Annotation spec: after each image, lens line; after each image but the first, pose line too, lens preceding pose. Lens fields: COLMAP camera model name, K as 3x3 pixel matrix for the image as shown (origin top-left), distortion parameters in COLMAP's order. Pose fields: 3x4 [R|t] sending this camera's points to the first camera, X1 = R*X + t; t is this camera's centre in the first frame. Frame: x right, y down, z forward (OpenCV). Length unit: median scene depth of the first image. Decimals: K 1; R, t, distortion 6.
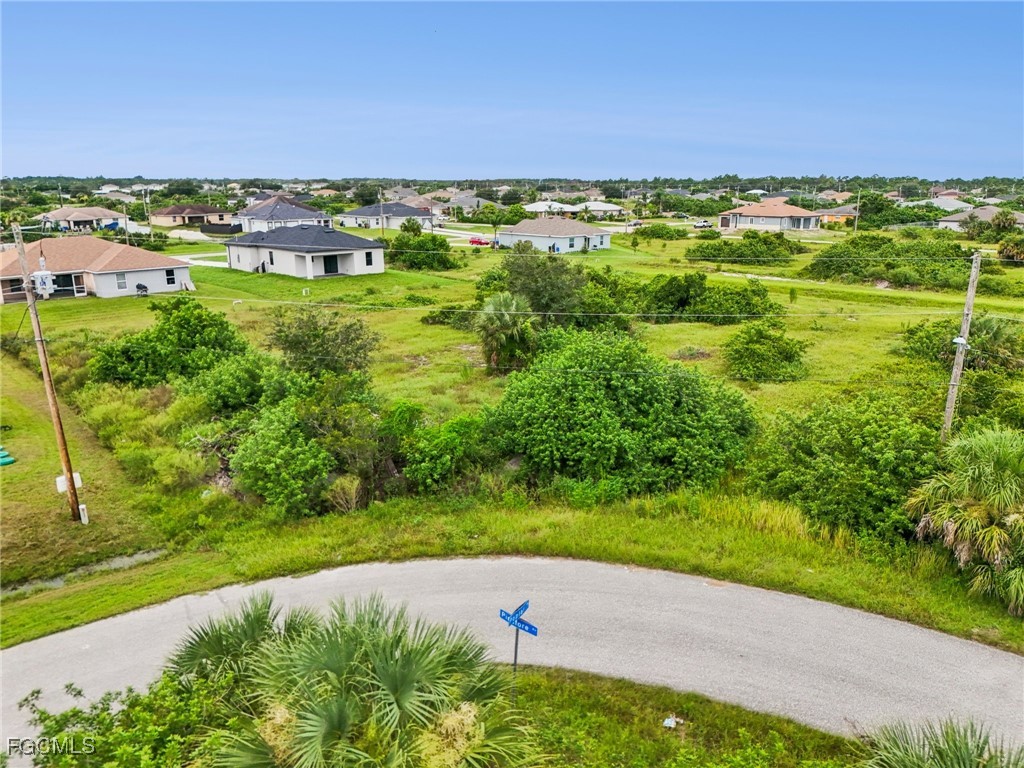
lens RADIAL K [[751.5, 0, 509.0], [0, 751.5, 385.6], [0, 0, 1]] dist [0.089943, -0.098116]
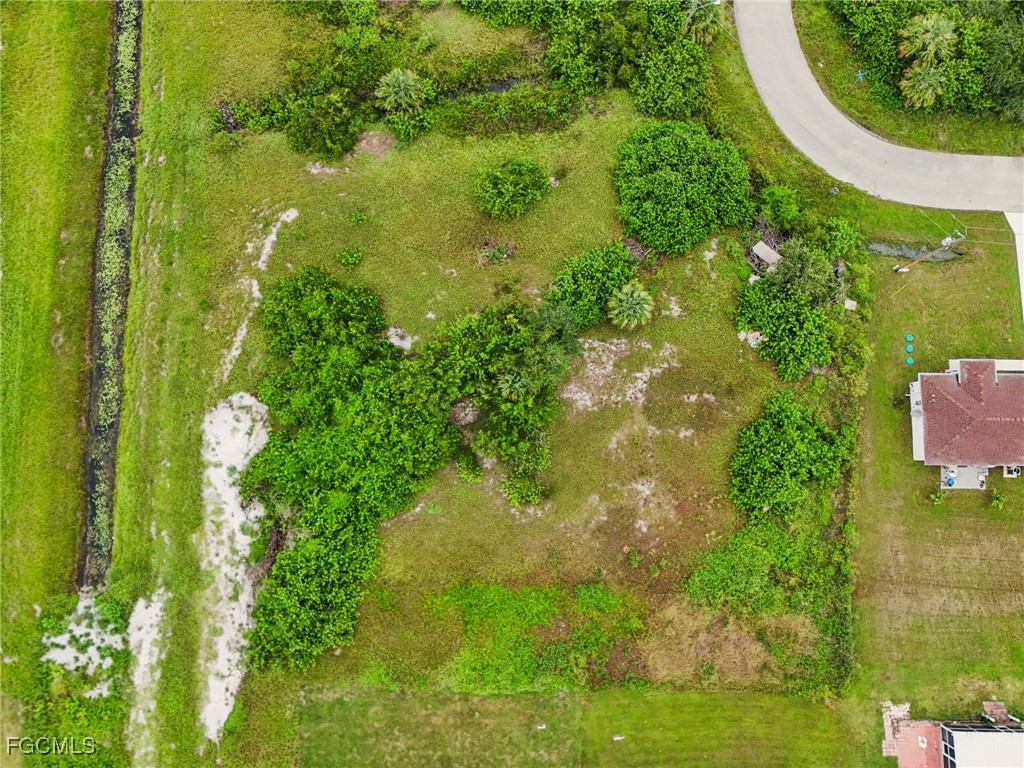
lens RADIAL K [[751.5, 0, 509.0], [0, 751.5, 385.6], [0, 0, 1]] dist [0.089943, -0.098116]
pose [[-0.700524, -0.710690, 0.064699, -0.043837], [0.170672, -0.078817, 0.982171, -1.628018], [-0.692919, 0.699076, 0.176508, 1.046325]]
